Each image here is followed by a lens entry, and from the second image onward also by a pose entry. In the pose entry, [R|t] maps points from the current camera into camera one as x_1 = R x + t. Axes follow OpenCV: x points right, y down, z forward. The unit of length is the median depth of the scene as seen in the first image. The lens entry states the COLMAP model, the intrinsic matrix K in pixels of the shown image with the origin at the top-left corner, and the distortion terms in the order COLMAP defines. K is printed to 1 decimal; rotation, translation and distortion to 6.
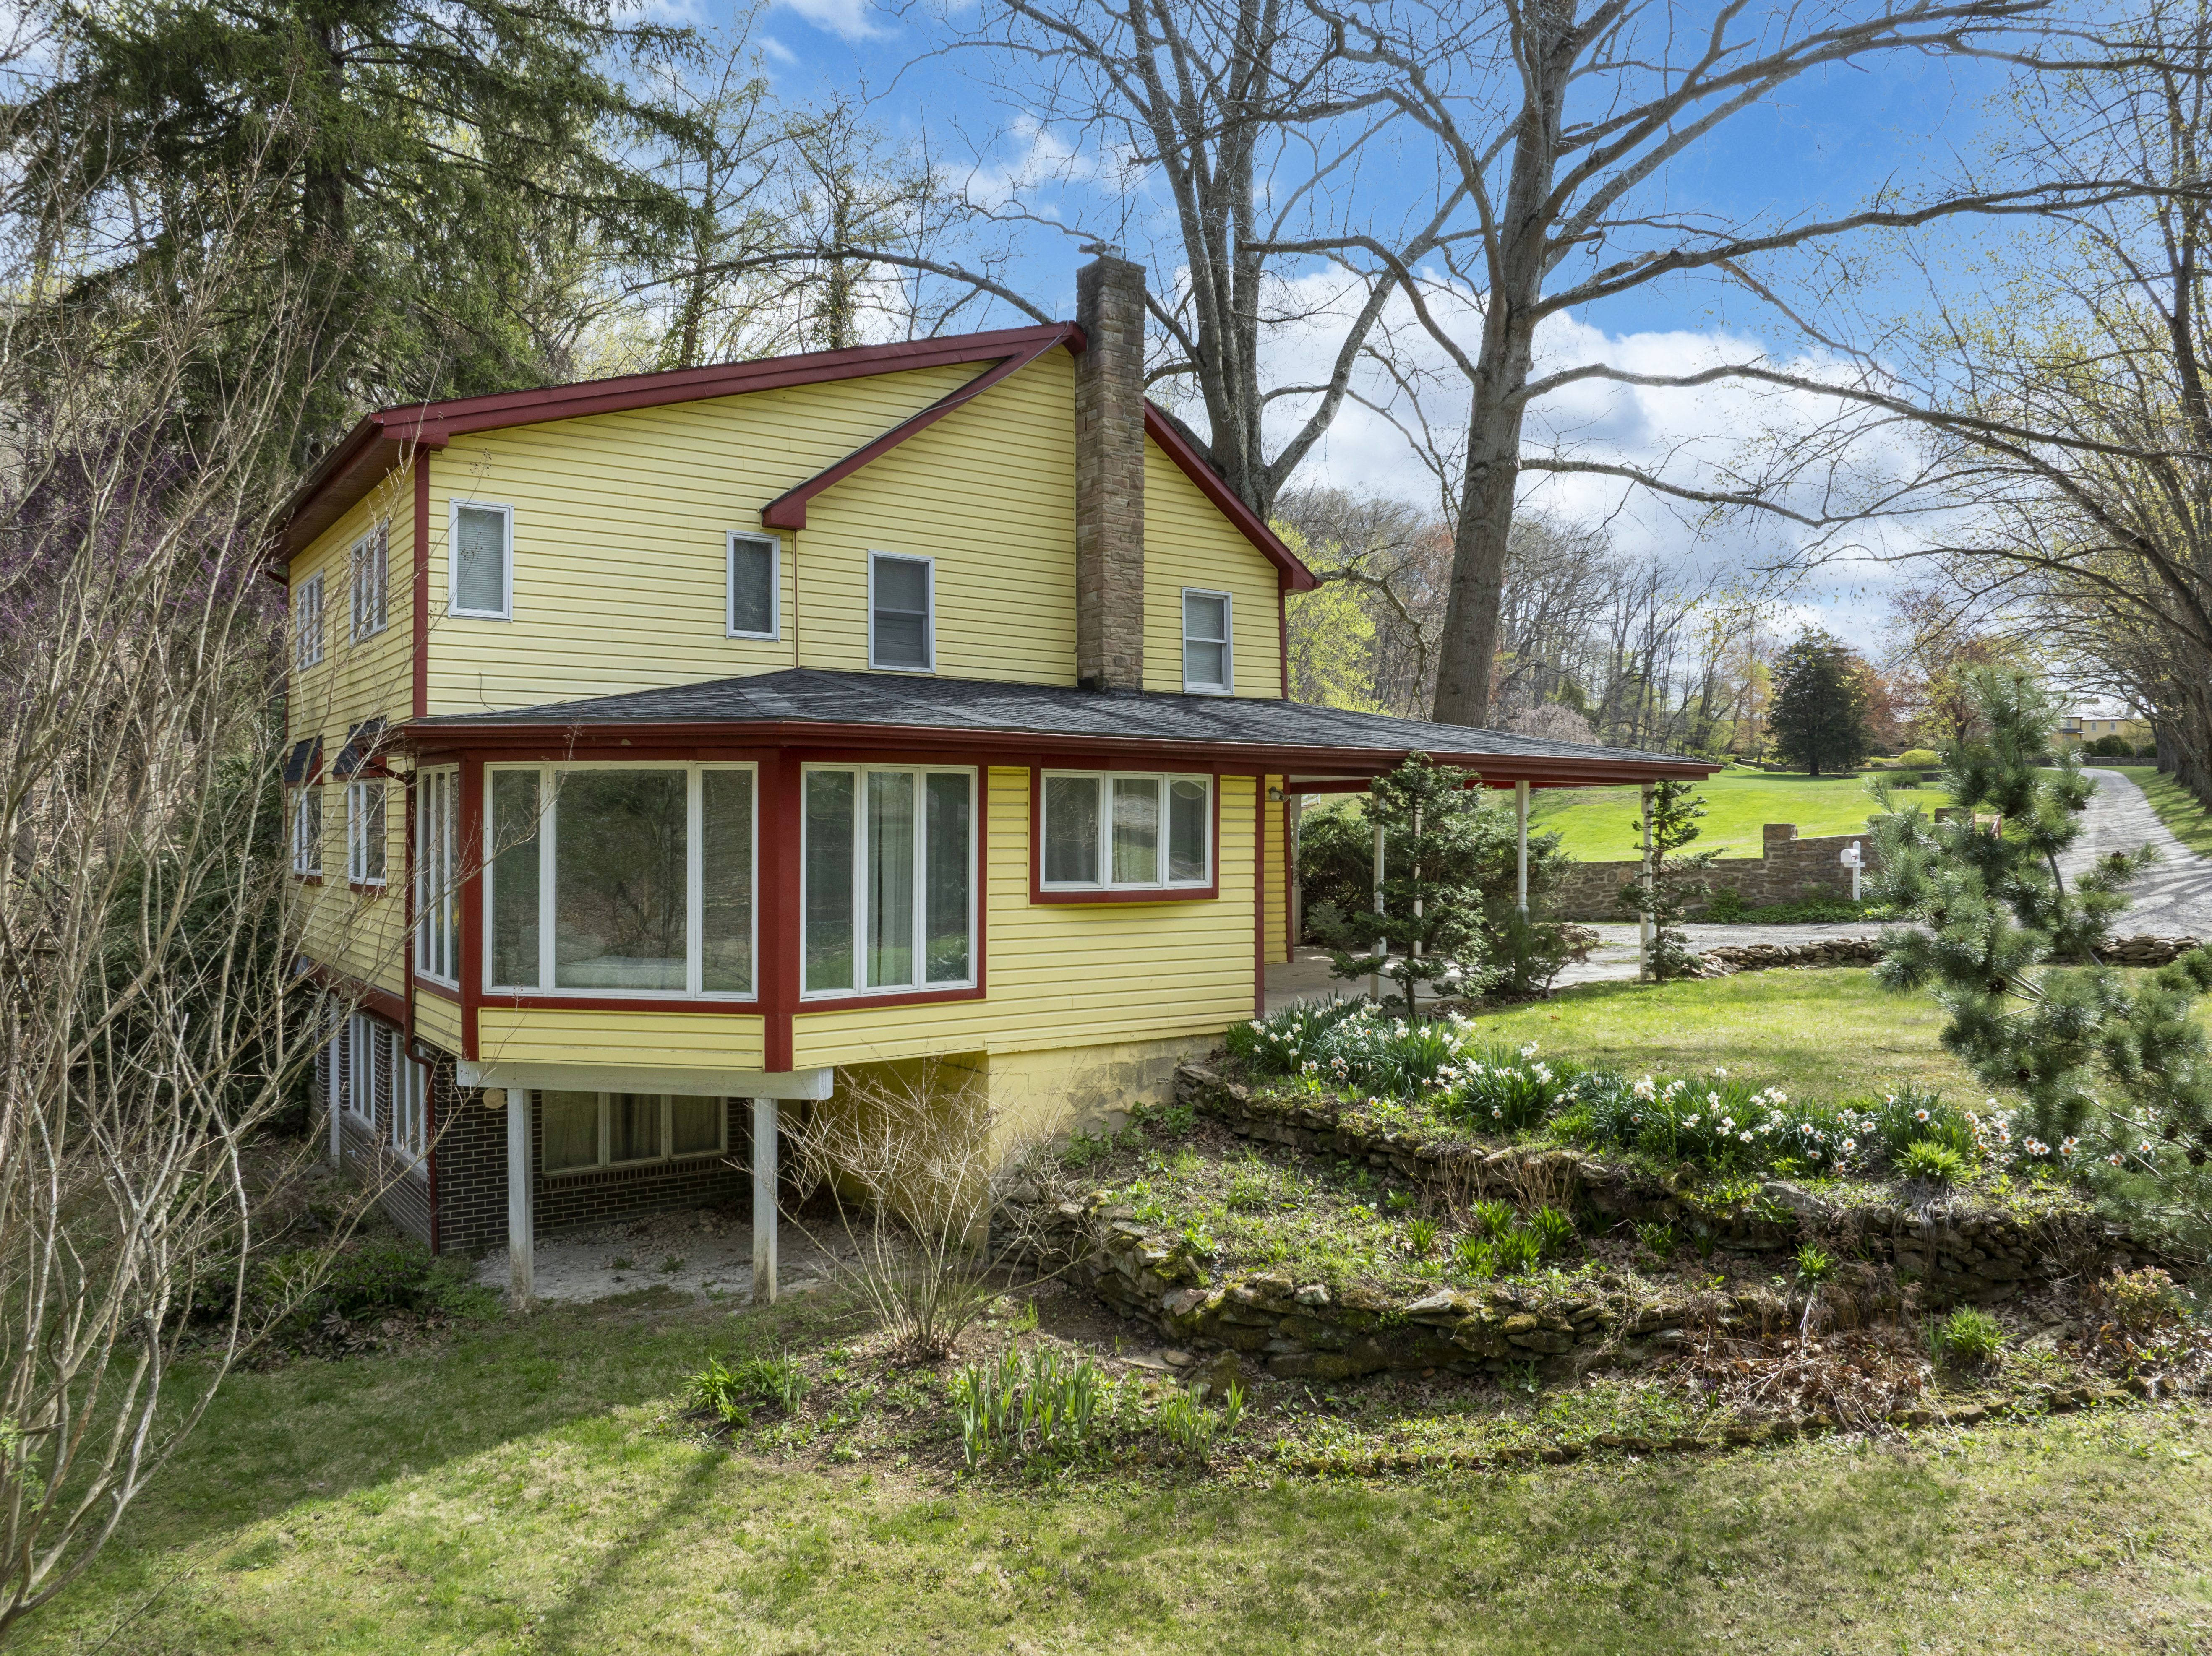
lens RADIAL K [[1555.0, 0, 1103.1], [0, 1555.0, 828.2], [0, 0, 1]] dist [-0.046127, 0.000343]
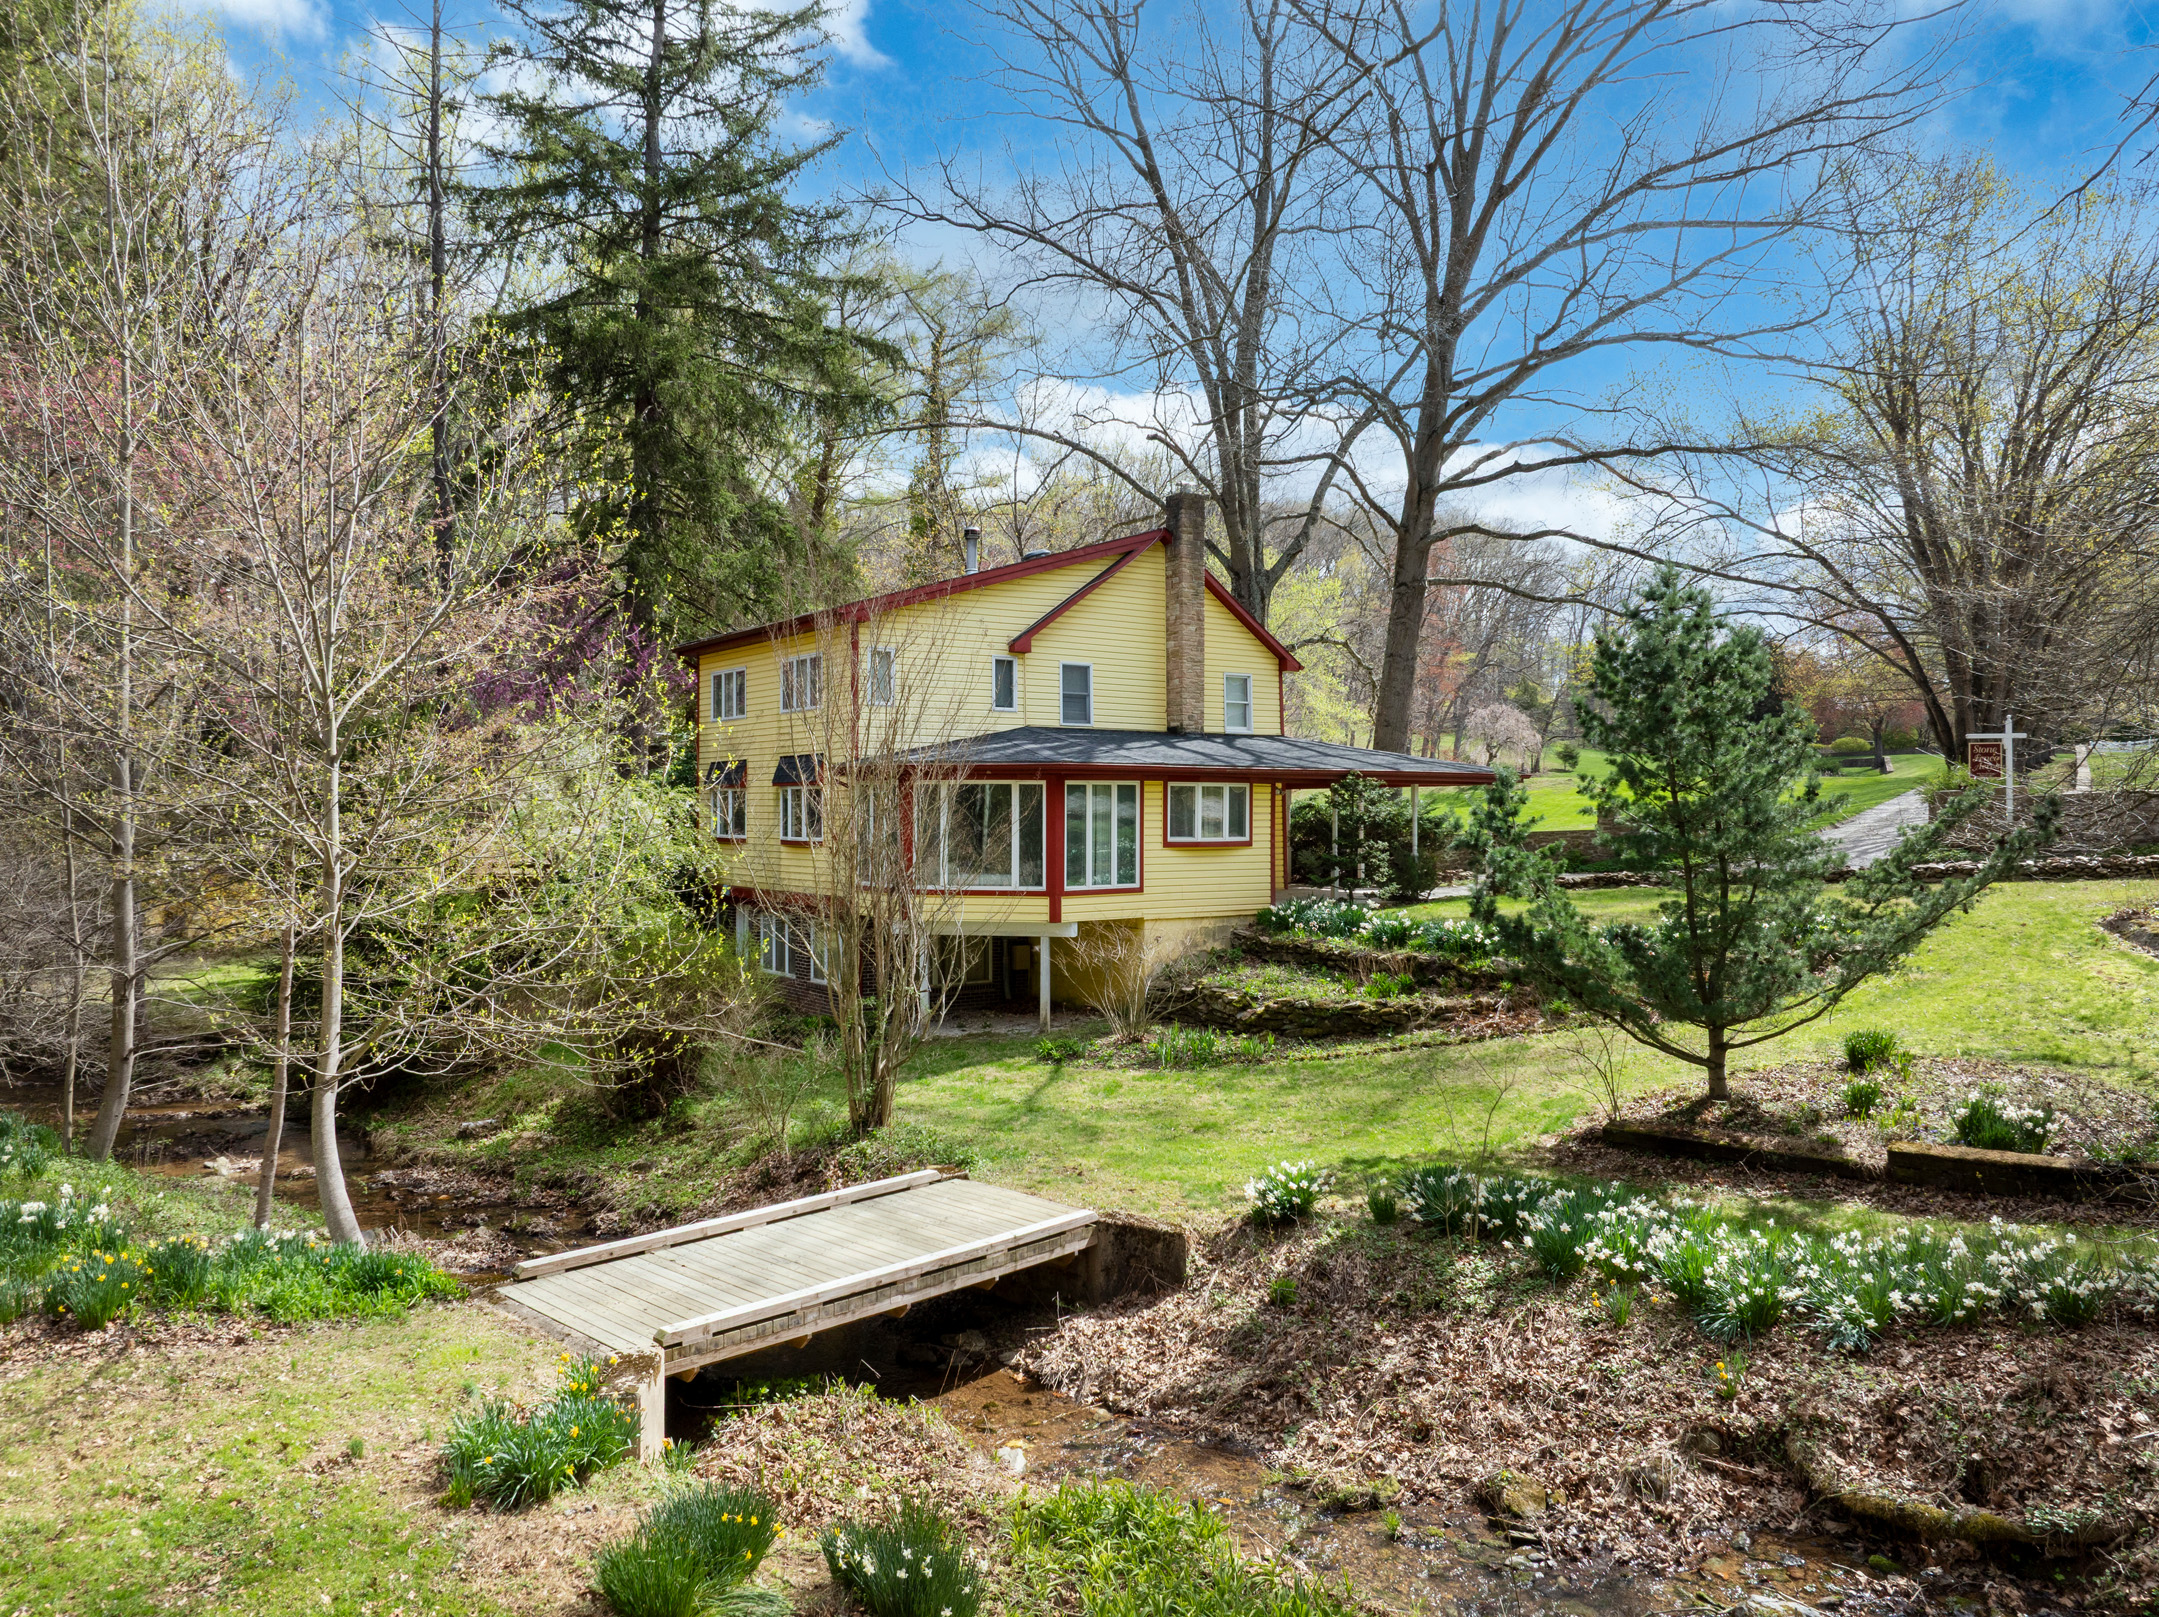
lens RADIAL K [[1518.0, 0, 1084.1], [0, 1518.0, 807.2], [0, 0, 1]] dist [-0.046127, 0.000343]
pose [[0.999991, -0.002436, -0.003344, -0.125494], [0.002427, 0.999993, -0.002865, 0.000622], [0.003351, 0.002857, 0.999990, -0.875149]]
